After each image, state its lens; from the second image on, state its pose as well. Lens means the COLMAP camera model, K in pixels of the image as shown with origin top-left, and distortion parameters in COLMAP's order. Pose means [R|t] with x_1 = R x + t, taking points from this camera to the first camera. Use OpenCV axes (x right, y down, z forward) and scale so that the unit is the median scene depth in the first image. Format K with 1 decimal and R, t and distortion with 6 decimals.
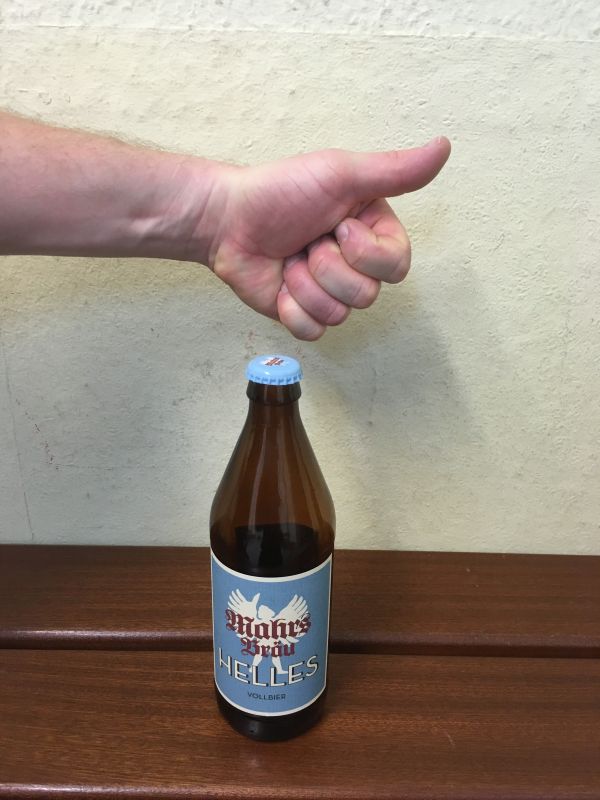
lens RADIAL K [[693.3, 0, 297.5], [0, 693.3, 399.3], [0, 0, 1]] dist [0.078570, -0.130592]
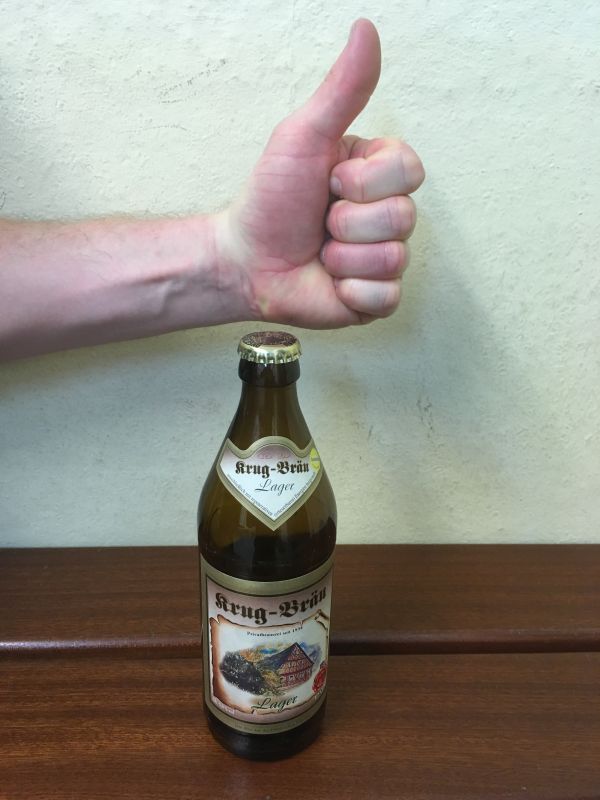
lens RADIAL K [[693.3, 0, 300.3], [0, 693.3, 402.2], [0, 0, 1]] dist [0.078570, -0.130592]
pose [[0.999009, -0.018332, 0.040552, 0.607925], [0.018339, 0.999832, 0.000207, 0.039620], [-0.040549, 0.000537, 0.999177, 0.078211]]
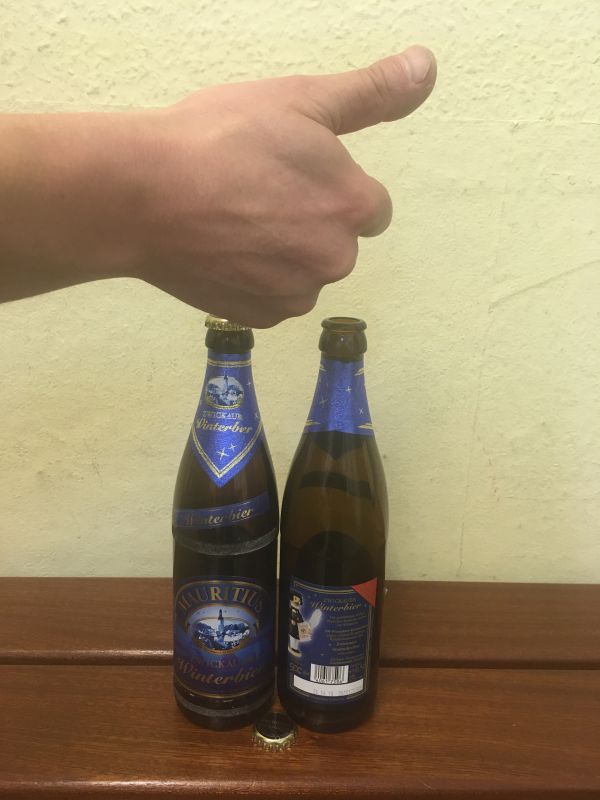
lens RADIAL K [[693.3, 0, 297.5], [0, 693.3, 393.6], [0, 0, 1]] dist [0.078570, -0.130592]
pose [[0.999958, 0.002972, 0.008704, -0.741846], [-0.001859, 0.992129, -0.125205, 0.077679], [-0.009008, 0.125184, 0.992093, -0.130624]]
